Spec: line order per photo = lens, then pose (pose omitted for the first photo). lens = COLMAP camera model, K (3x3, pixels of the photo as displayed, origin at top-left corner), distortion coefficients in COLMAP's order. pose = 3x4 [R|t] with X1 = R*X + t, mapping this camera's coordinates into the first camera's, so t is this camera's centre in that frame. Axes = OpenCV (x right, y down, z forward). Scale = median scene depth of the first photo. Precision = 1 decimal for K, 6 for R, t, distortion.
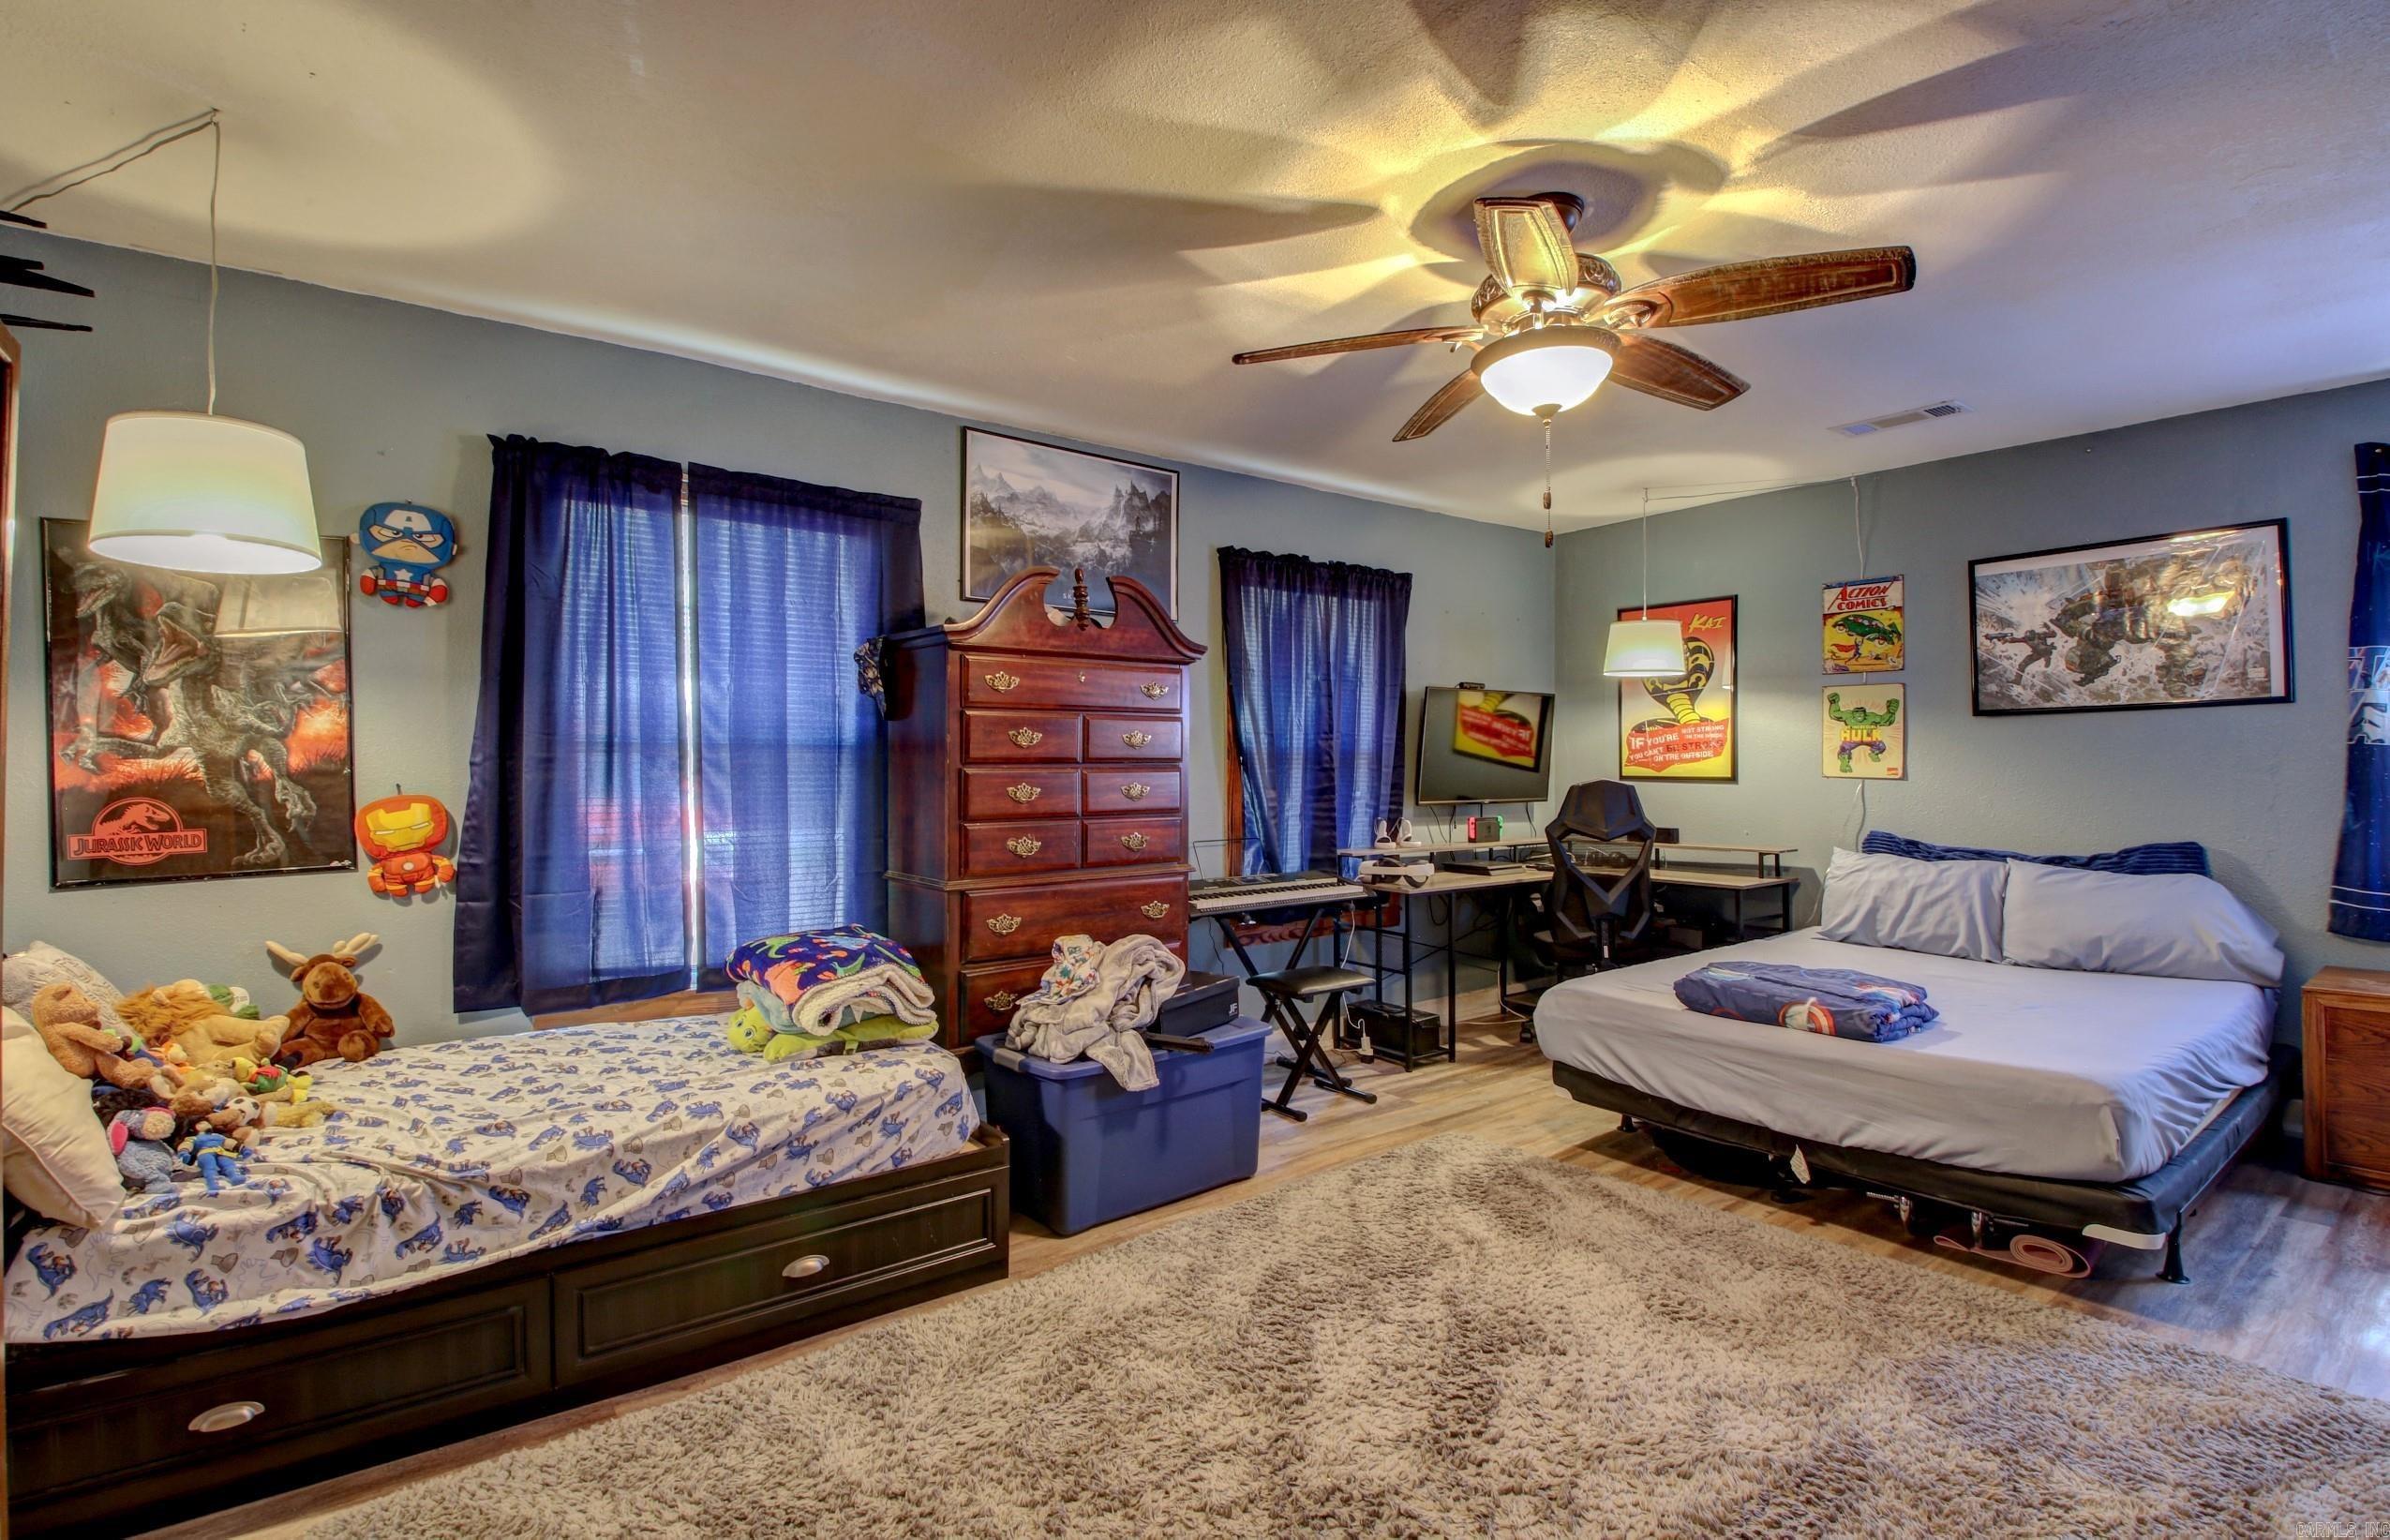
lens RADIAL K [[1109.9, 0, 1190.0], [0, 1109.9, 756.7], [0, 0, 1]] dist [0.002374, -0.017349]
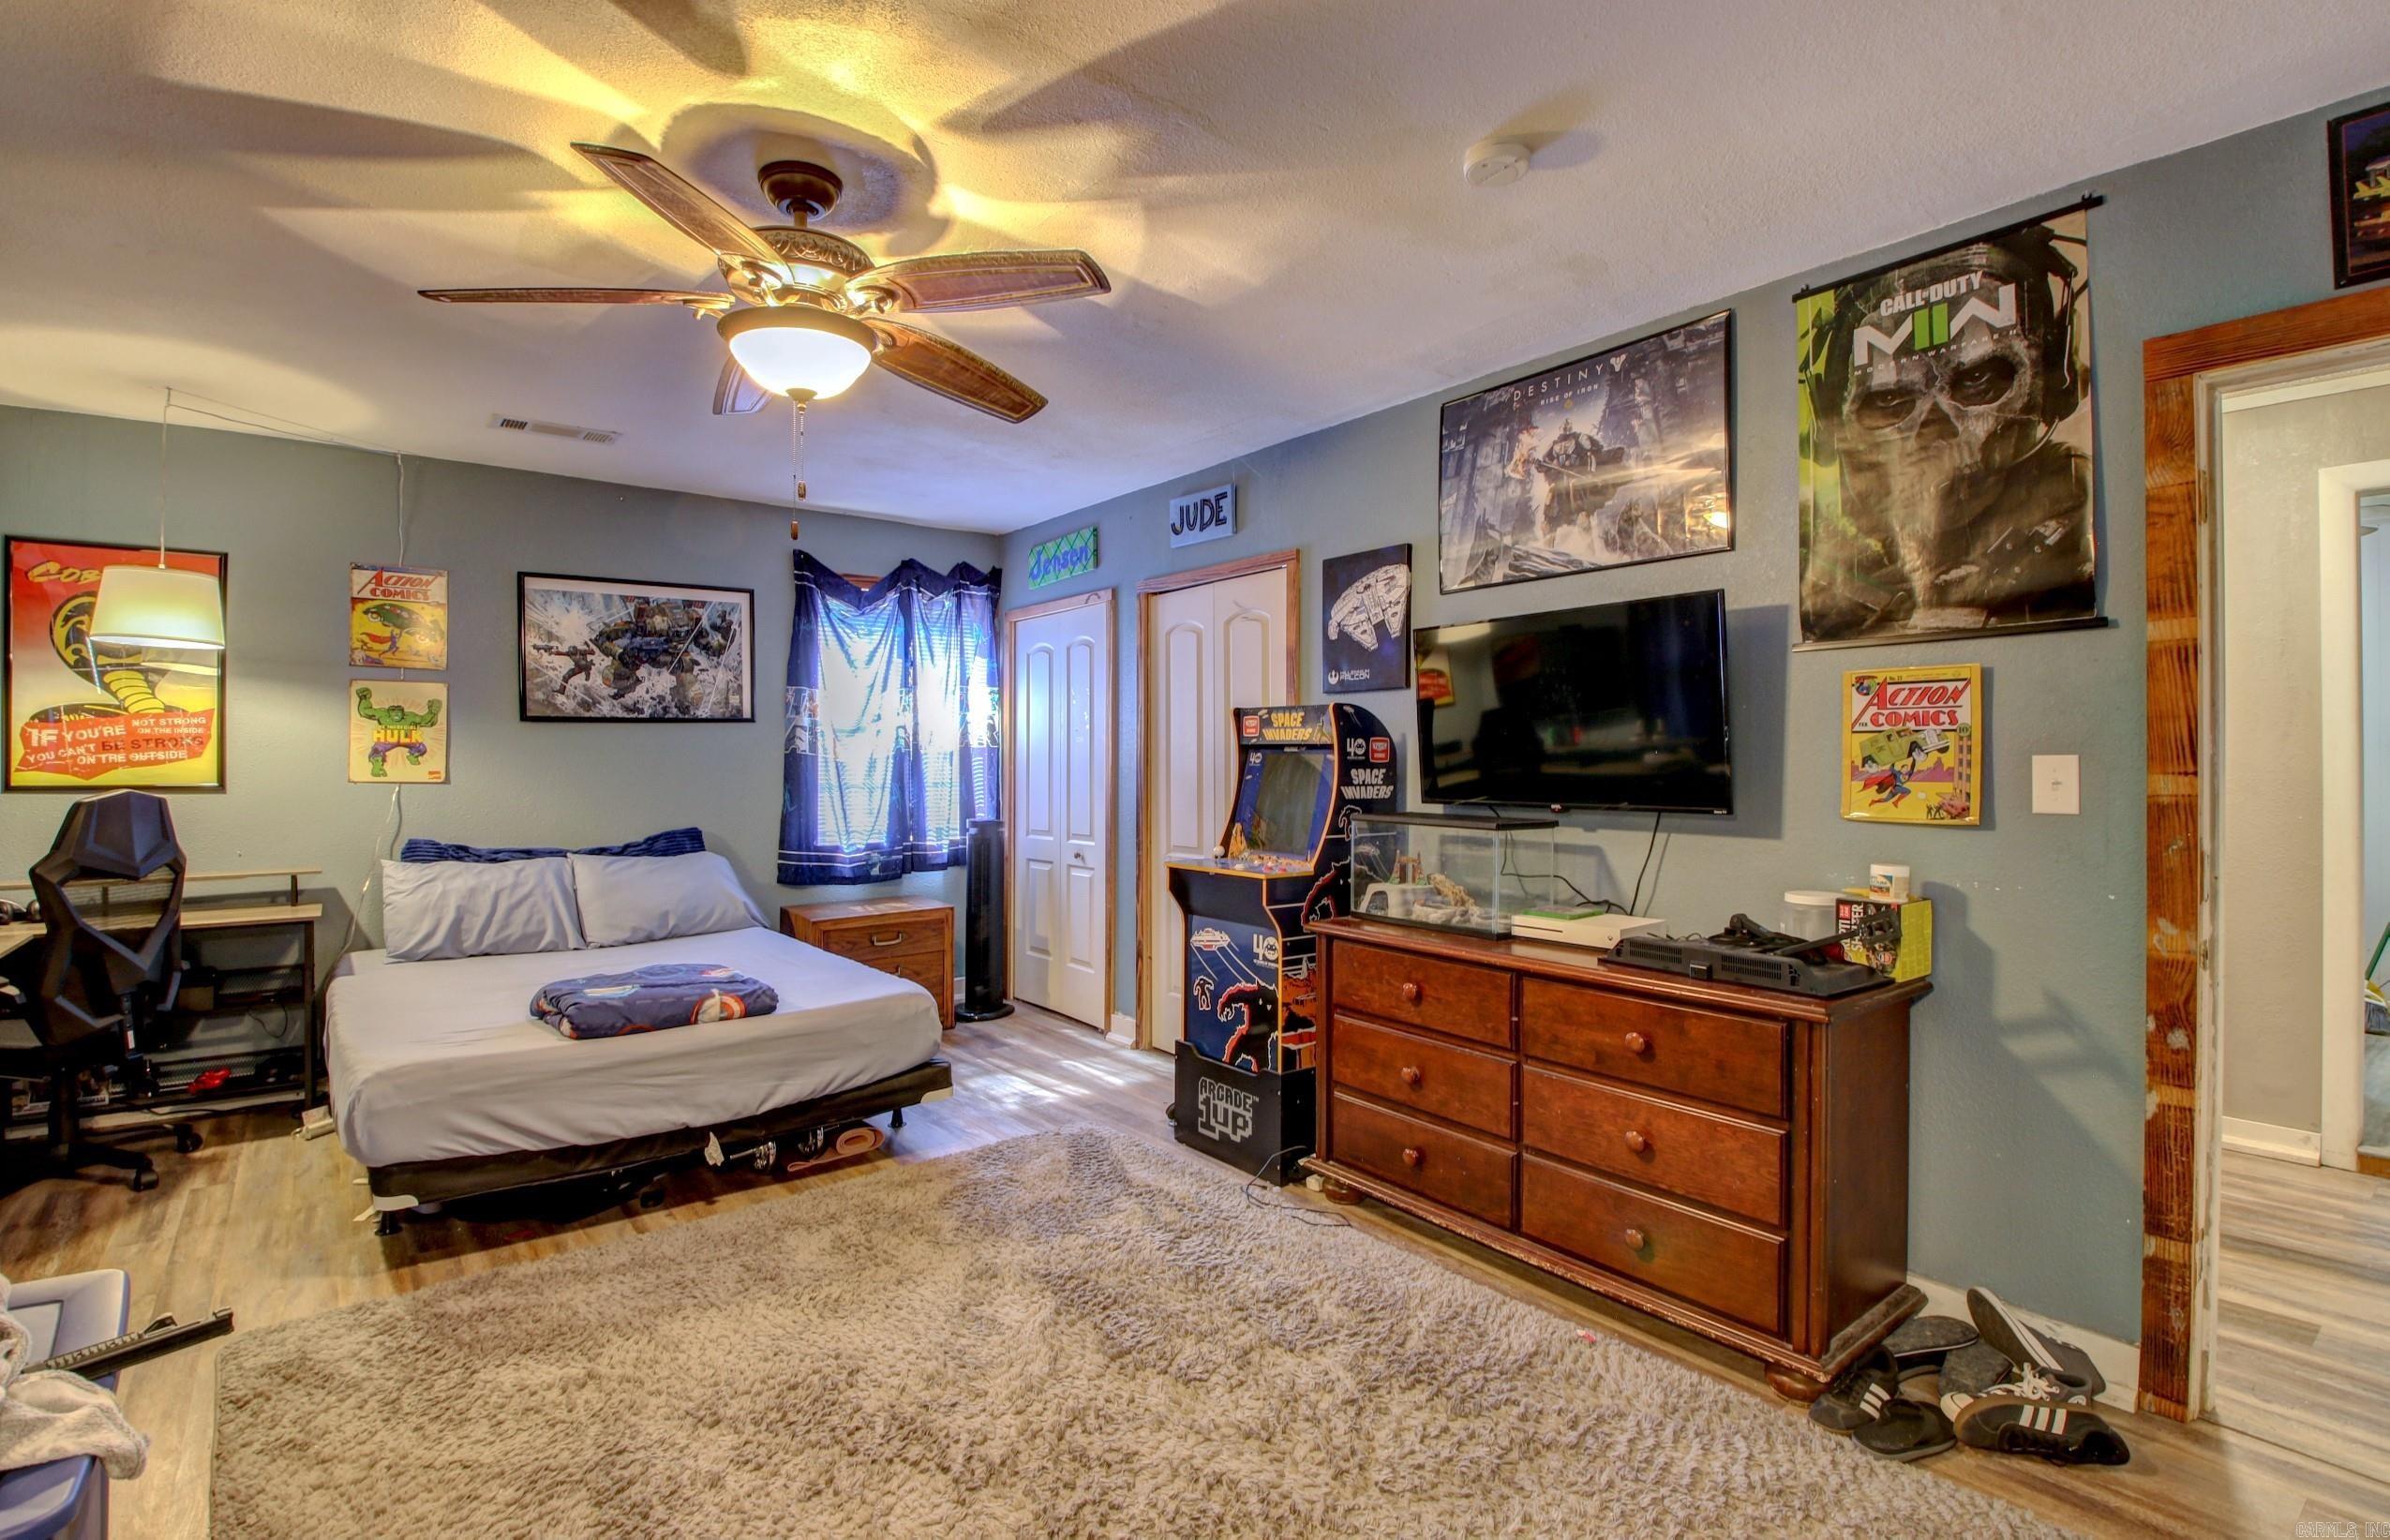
lens RADIAL K [[1109.9, 0, 1192.9], [0, 1109.9, 754.1], [0, 0, 1]] dist [0.002374, -0.017349]
pose [[-0.007027, 0.007414, 0.999948, -0.354817], [-0.006520, 0.999951, -0.007460, -0.002031], [-0.999954, -0.006572, -0.006978, 0.387506]]
